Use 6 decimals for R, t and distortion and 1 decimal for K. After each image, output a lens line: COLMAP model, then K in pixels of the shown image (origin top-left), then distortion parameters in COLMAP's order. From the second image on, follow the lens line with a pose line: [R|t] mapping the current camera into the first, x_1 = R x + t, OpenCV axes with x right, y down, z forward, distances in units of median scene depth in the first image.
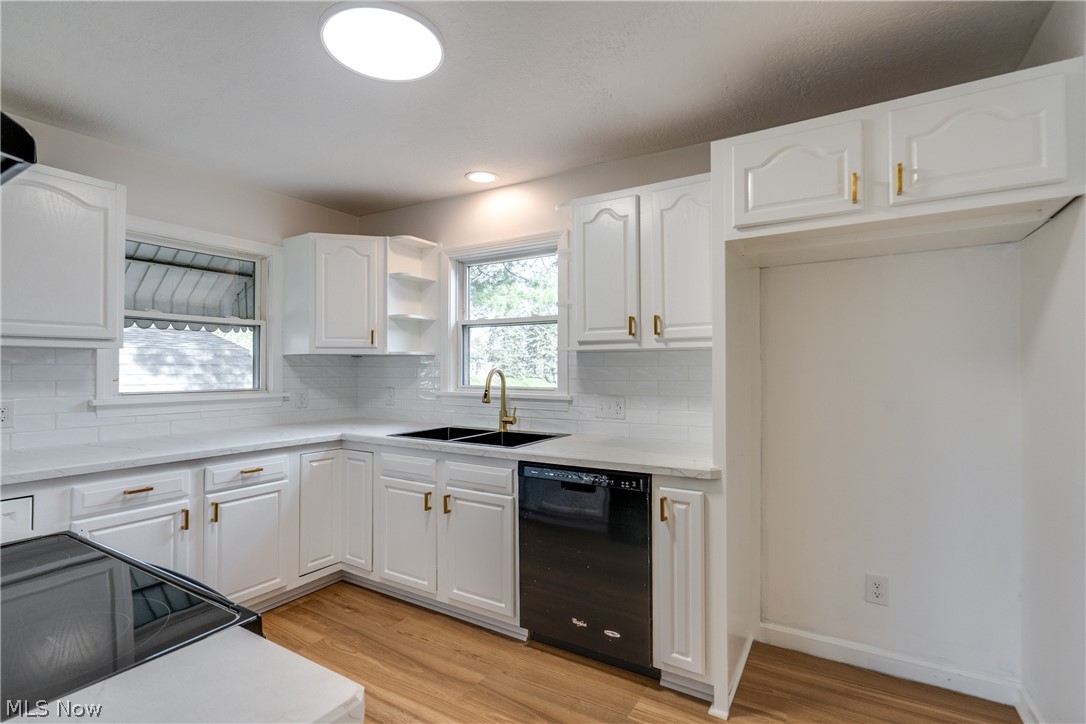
lens RADIAL K [[512.1, 0, 568.0], [0, 512.1, 363.6], [0, 0, 1]] dist [-0.001516, 0.000946]
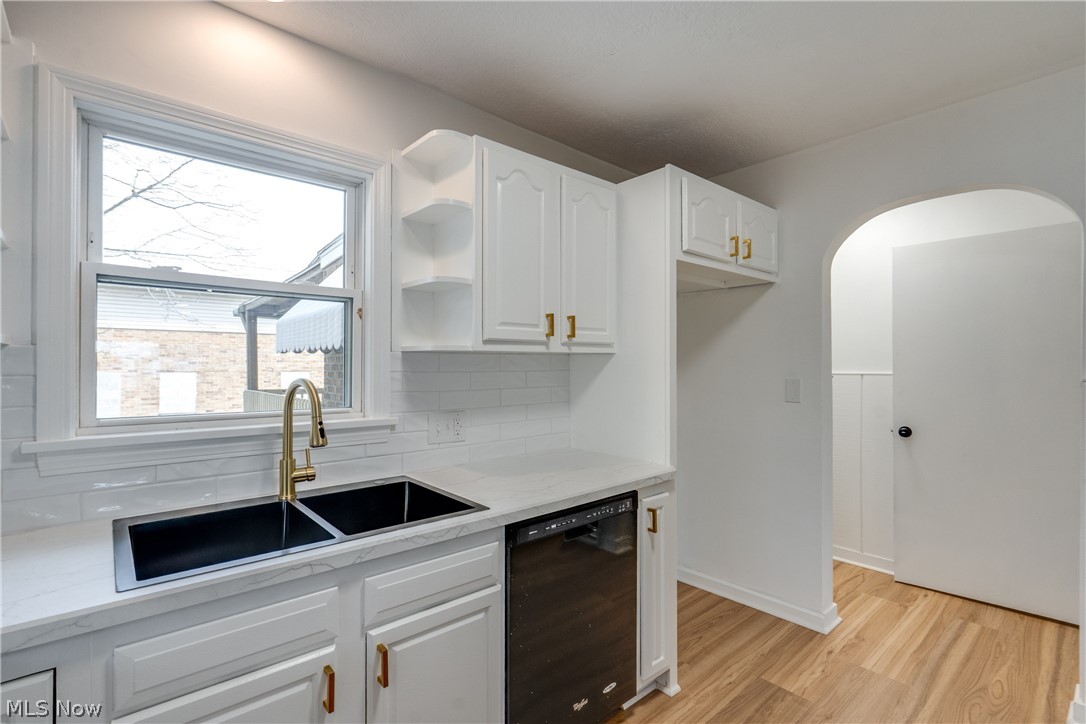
lens RADIAL K [[526.9, 0, 514.6], [0, 526.9, 363.9], [0, 0, 1]] dist [-0.001011, 0.000120]
pose [[0.316905, 0.004831, 0.948445, -0.632789], [-0.010633, 0.999942, -0.001540, -0.006754], [-0.948398, -0.009597, 0.316938, 0.695147]]
